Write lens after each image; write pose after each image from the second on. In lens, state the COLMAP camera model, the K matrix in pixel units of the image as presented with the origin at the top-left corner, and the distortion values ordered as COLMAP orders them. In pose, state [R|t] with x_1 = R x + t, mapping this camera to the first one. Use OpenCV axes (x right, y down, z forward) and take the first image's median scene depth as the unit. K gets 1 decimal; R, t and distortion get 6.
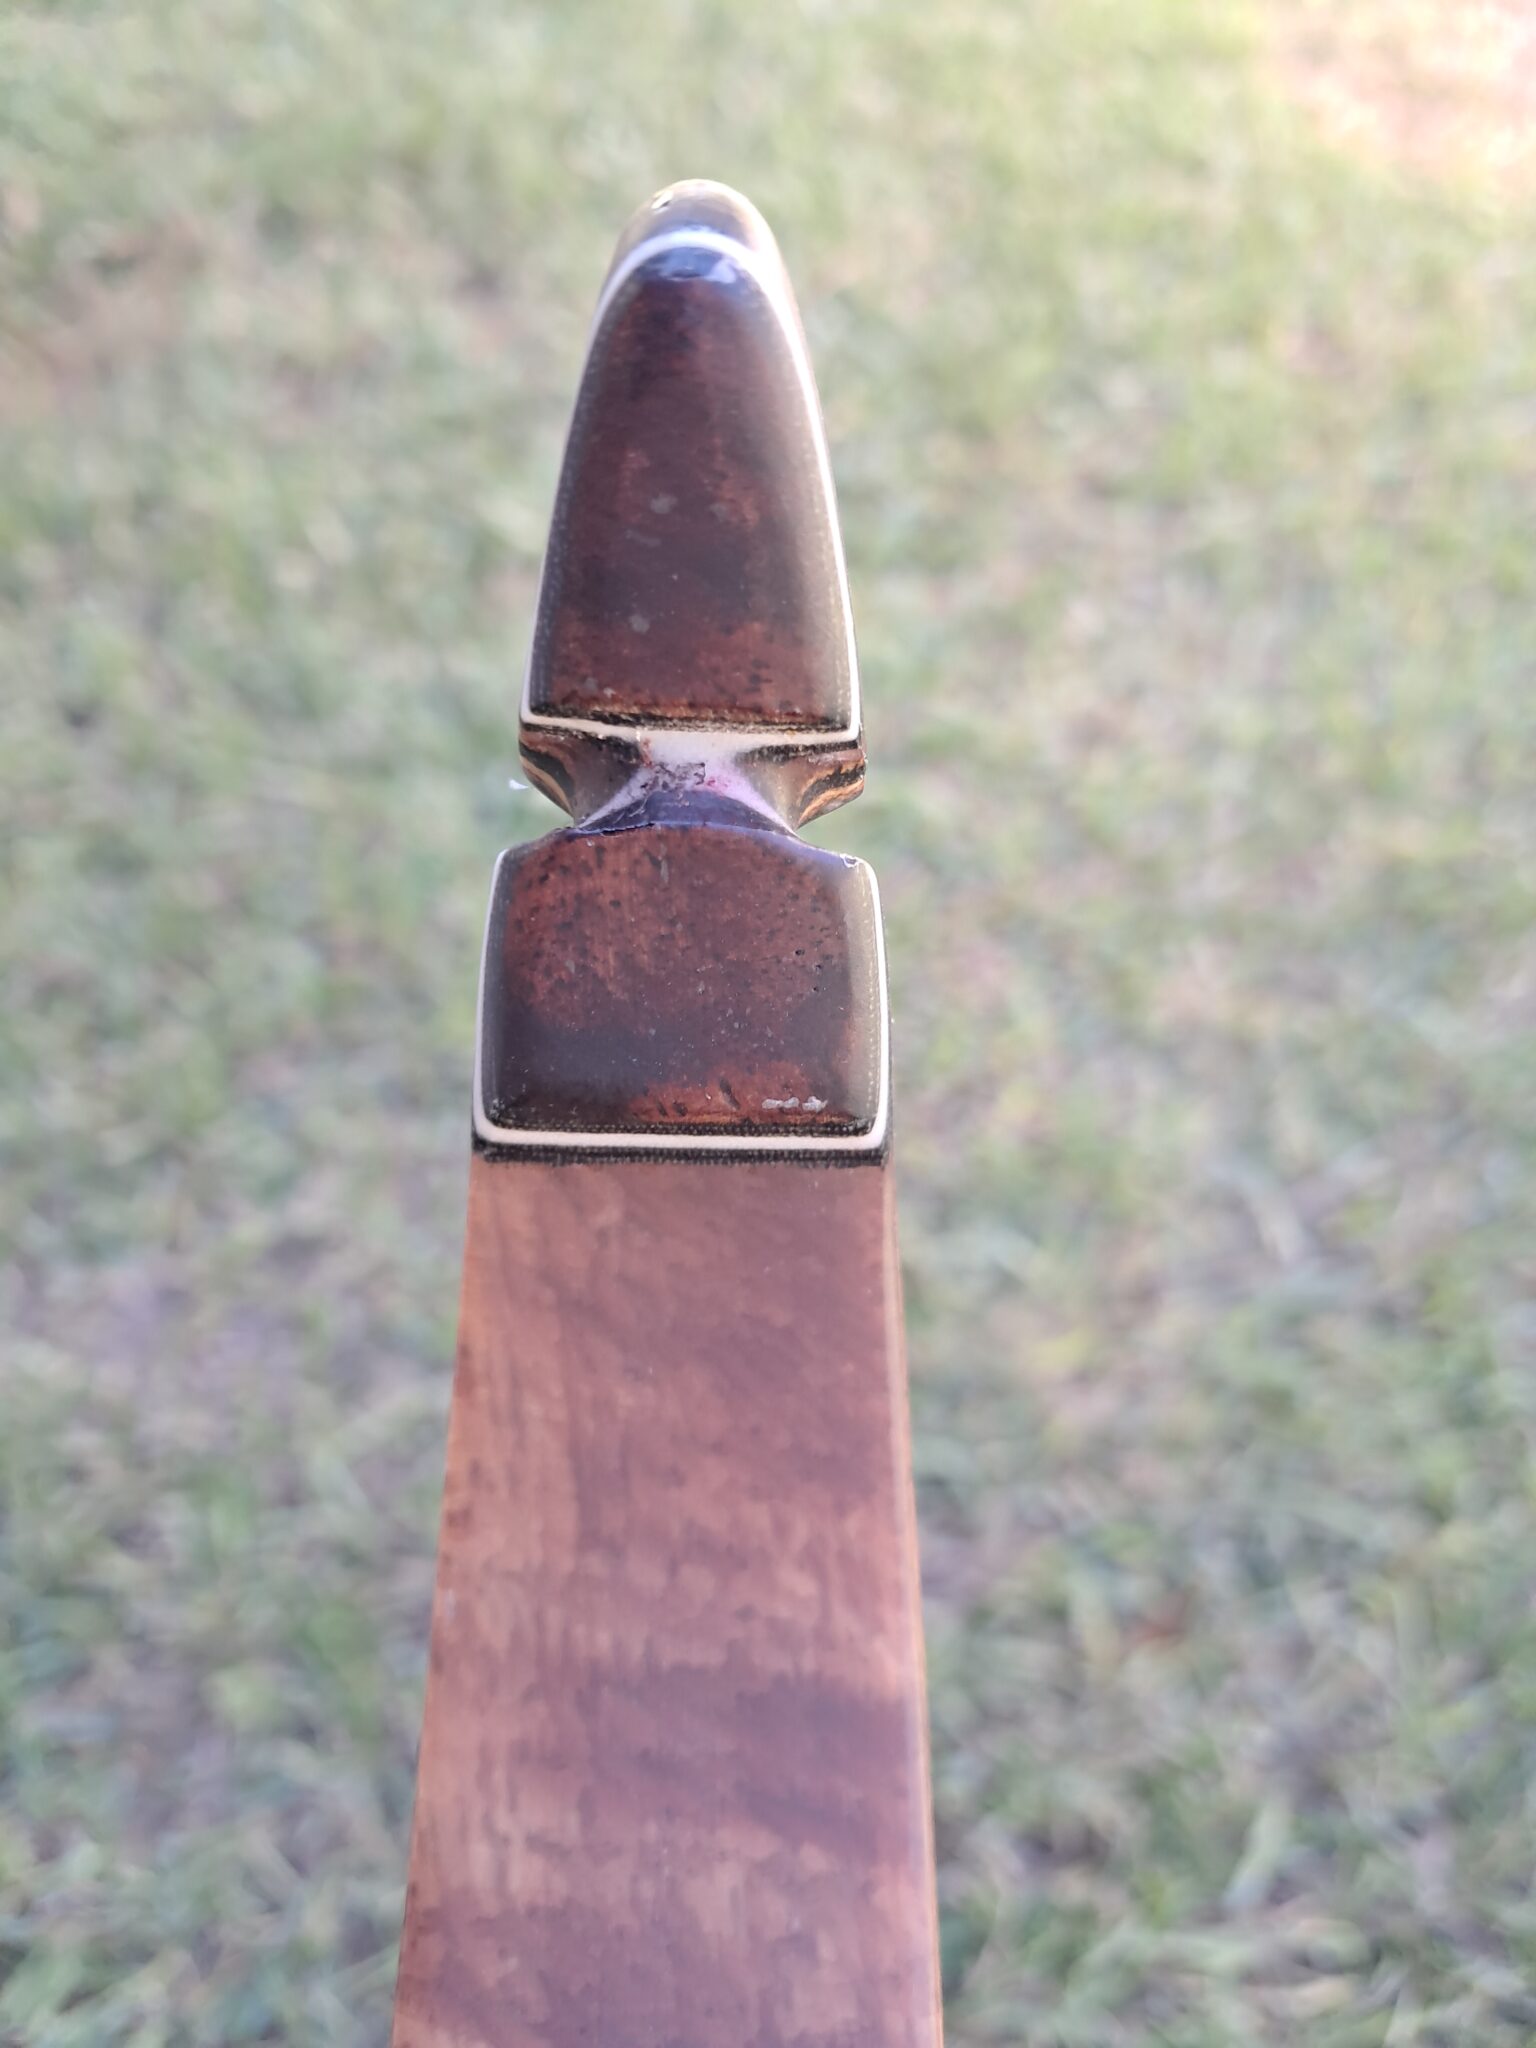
lens RADIAL K [[1617.0, 0, 772.5], [0, 1617.0, 1029.5], [0, 0, 1]] dist [-0.034740, 0.002358]
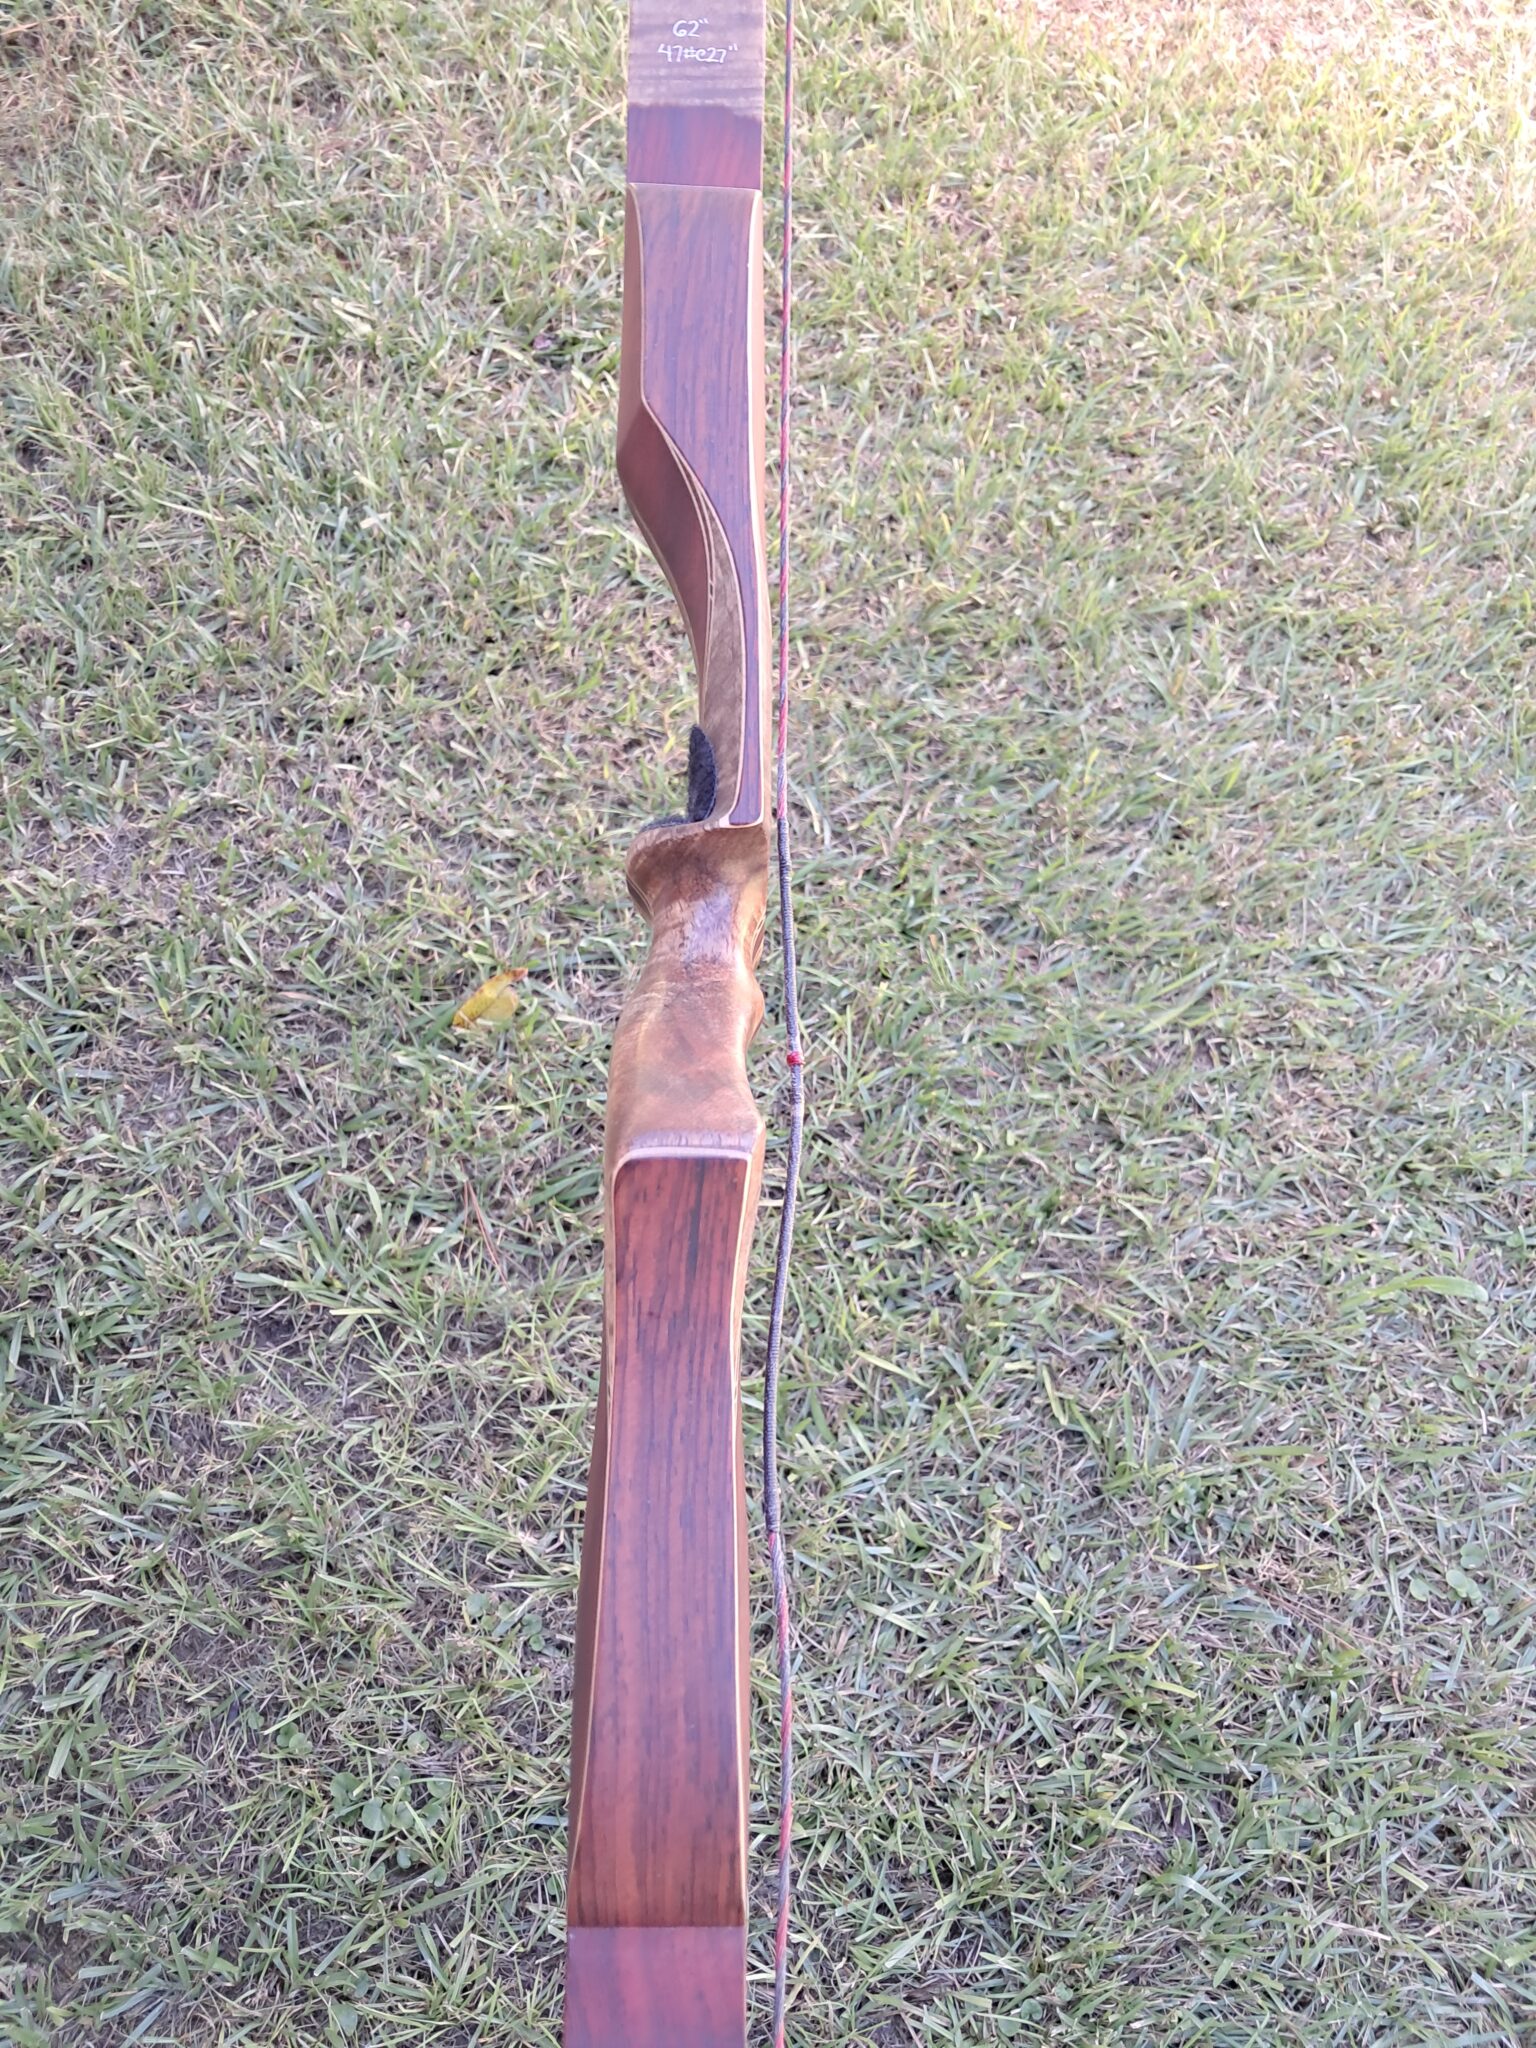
lens RADIAL K [[1647.3, 0, 768.0], [0, 1647.3, 1024.0], [0, 0, 1]] dist [0.010406, -0.008355]
pose [[0.996265, 0.021972, 0.083501, 0.118736], [-0.034585, 0.987660, 0.152746, 0.067466], [-0.079114, -0.155064, 0.984732, -0.668201]]
